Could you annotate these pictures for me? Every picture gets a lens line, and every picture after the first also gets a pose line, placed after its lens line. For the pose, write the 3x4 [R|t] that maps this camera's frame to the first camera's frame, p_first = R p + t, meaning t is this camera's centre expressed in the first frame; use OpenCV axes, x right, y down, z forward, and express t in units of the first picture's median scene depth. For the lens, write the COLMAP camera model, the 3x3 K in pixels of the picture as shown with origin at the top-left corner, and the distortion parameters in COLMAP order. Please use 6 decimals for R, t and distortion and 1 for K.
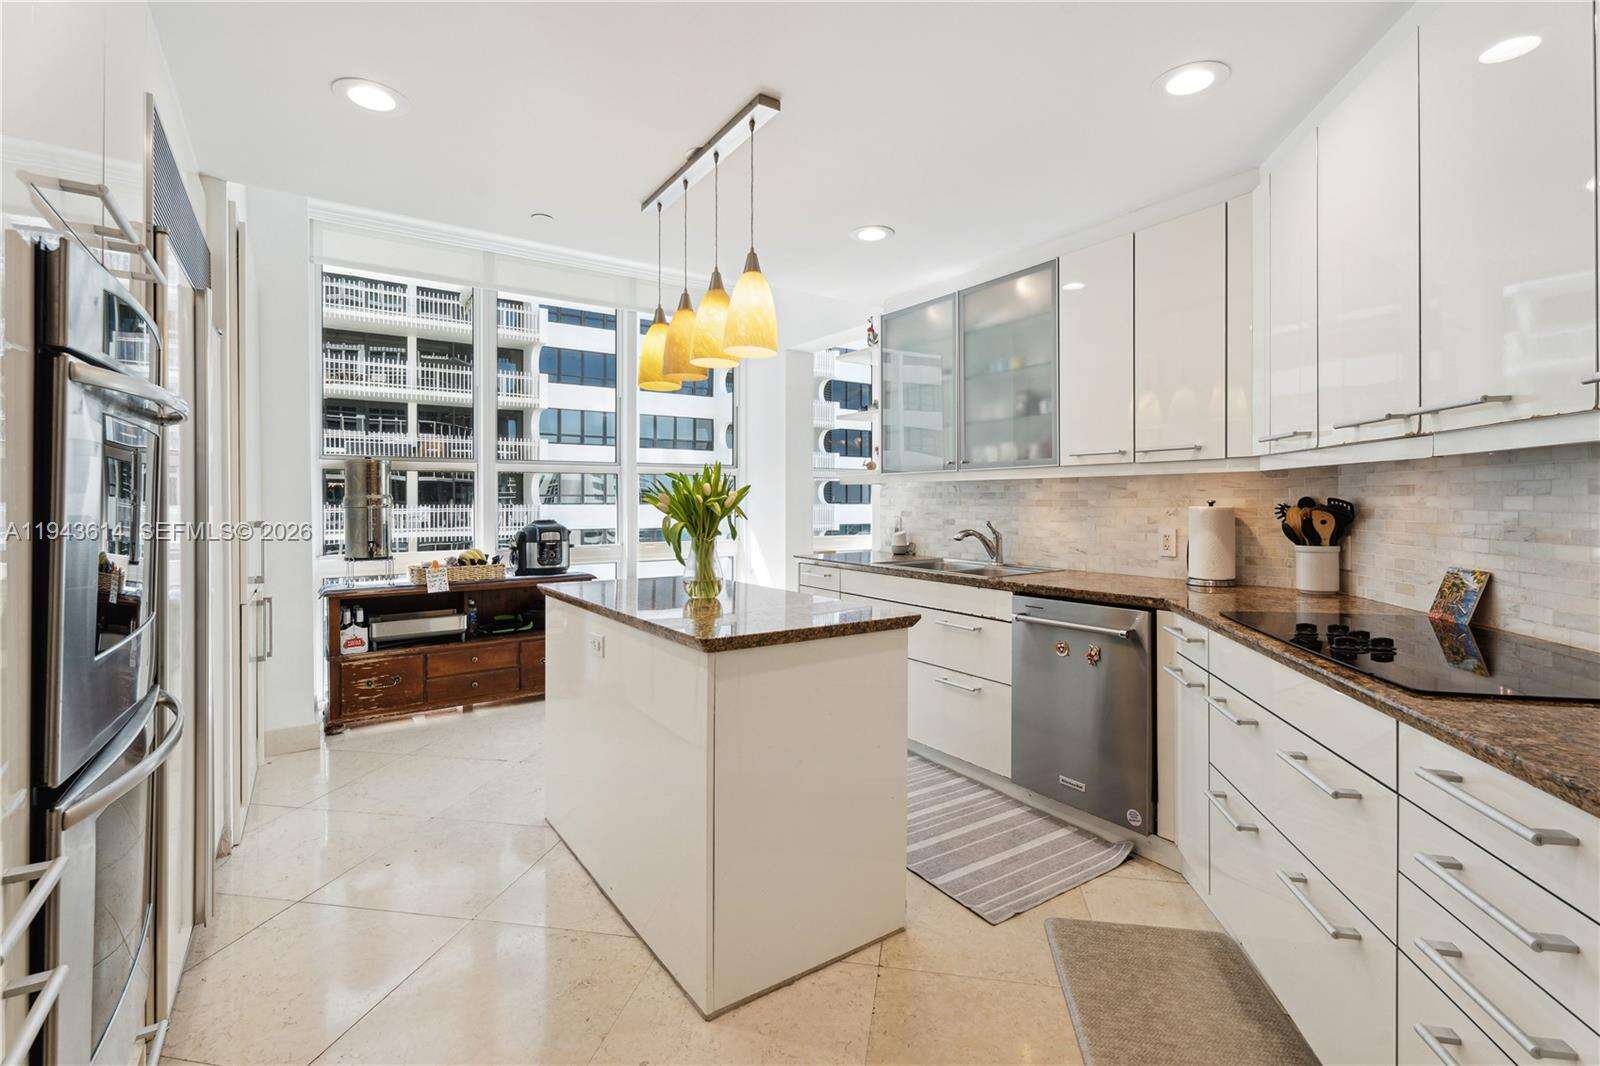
lens RADIAL K [[733.5, 0, 801.5], [0, 733.5, 520.6], [0, 0, 1]] dist [-0.000705, -0.000042]
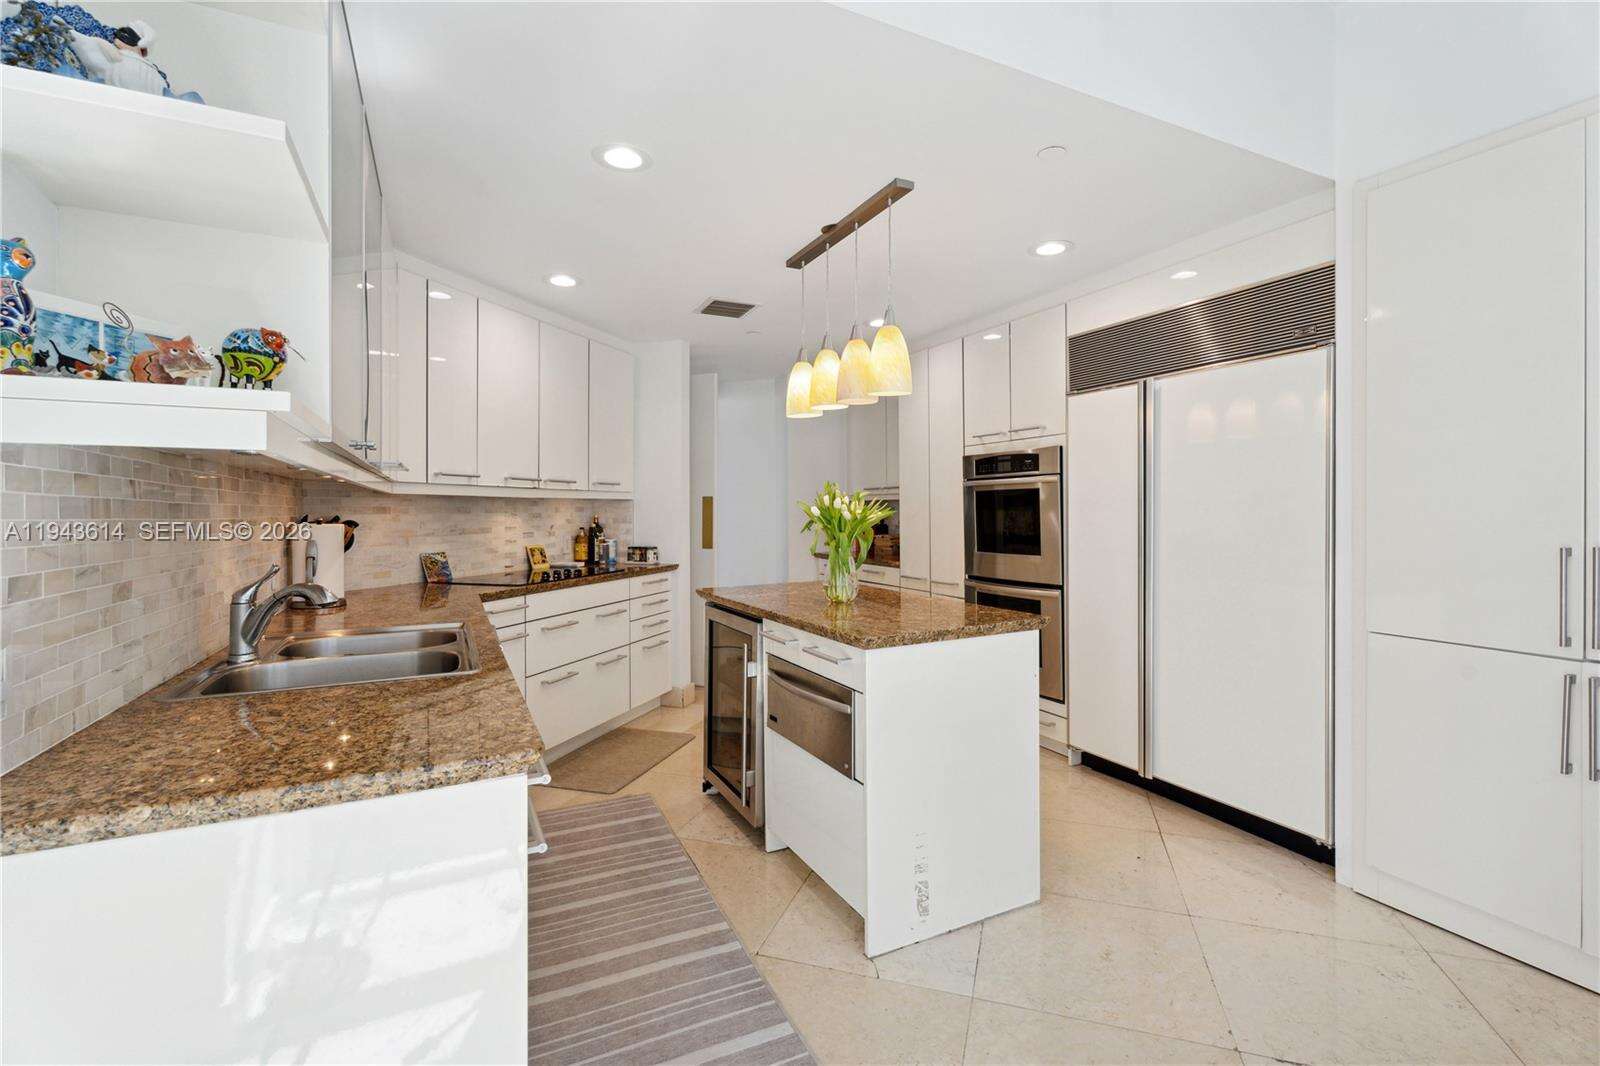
lens RADIAL K [[733.5, 0, 798.6], [0, 733.5, 519.2], [0, 0, 1]] dist [-0.000705, -0.000042]
pose [[-0.991168, 0.005631, 0.132494, -0.281724], [0.010492, 0.999296, 0.036022, -0.078543], [-0.132197, 0.037094, -0.990529, 2.737045]]
